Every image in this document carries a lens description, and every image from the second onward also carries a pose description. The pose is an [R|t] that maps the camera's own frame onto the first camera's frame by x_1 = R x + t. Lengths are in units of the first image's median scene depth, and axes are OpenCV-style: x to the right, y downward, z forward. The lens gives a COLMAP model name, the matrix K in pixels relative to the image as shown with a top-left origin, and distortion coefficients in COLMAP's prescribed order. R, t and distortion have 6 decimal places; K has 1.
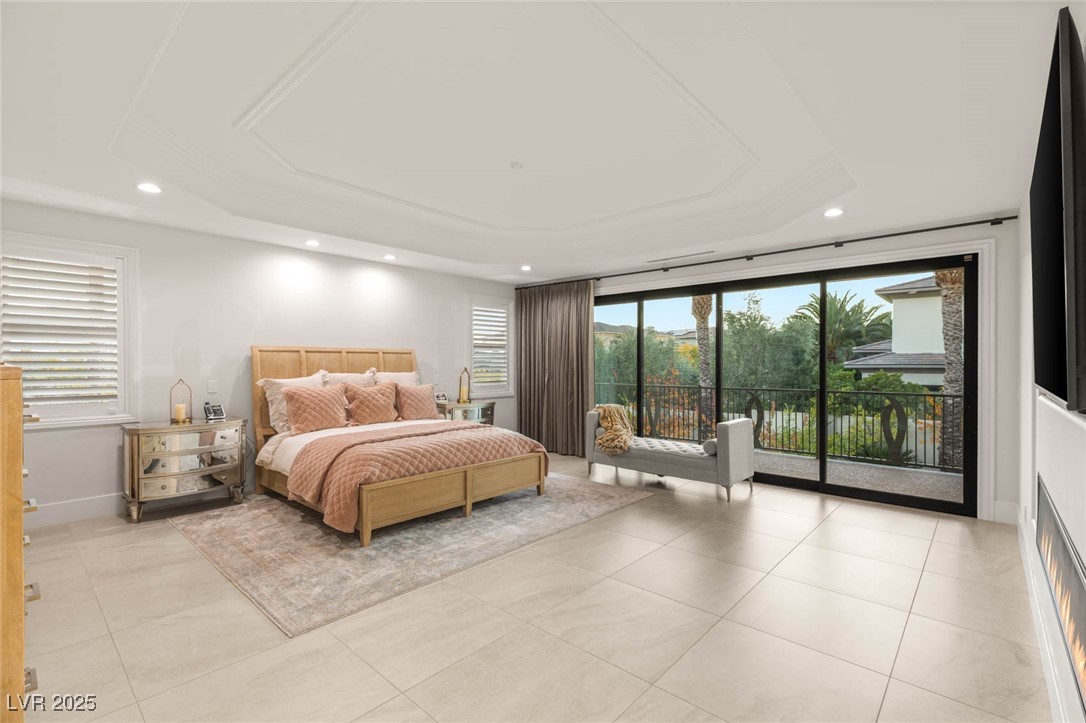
lens RADIAL K [[486.2, 0, 543.1], [0, 486.2, 365.6], [0, 0, 1]] dist [0.000286, -0.000090]
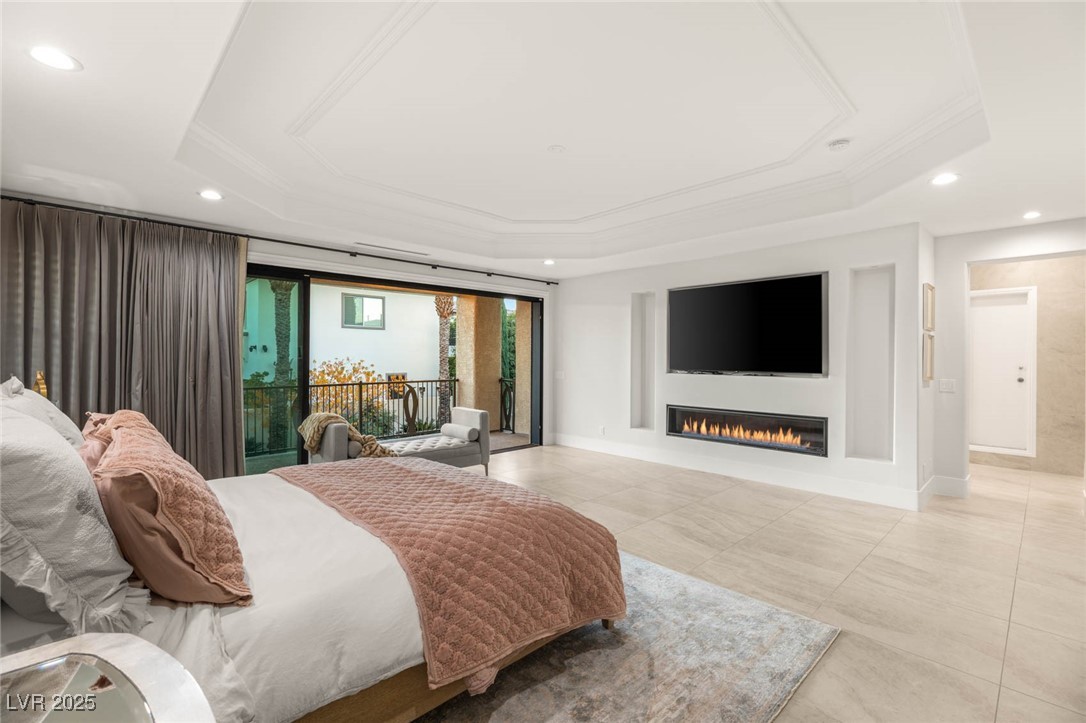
lens RADIAL K [[486.2, 0, 544.3], [0, 486.2, 358.2], [0, 0, 1]] dist [0.000286, -0.000090]
pose [[0.063634, -0.002476, 0.997970, -0.665832], [0.002402, 0.999994, 0.002328, -0.010494], [-0.997970, 0.002249, 0.063640, 0.653124]]
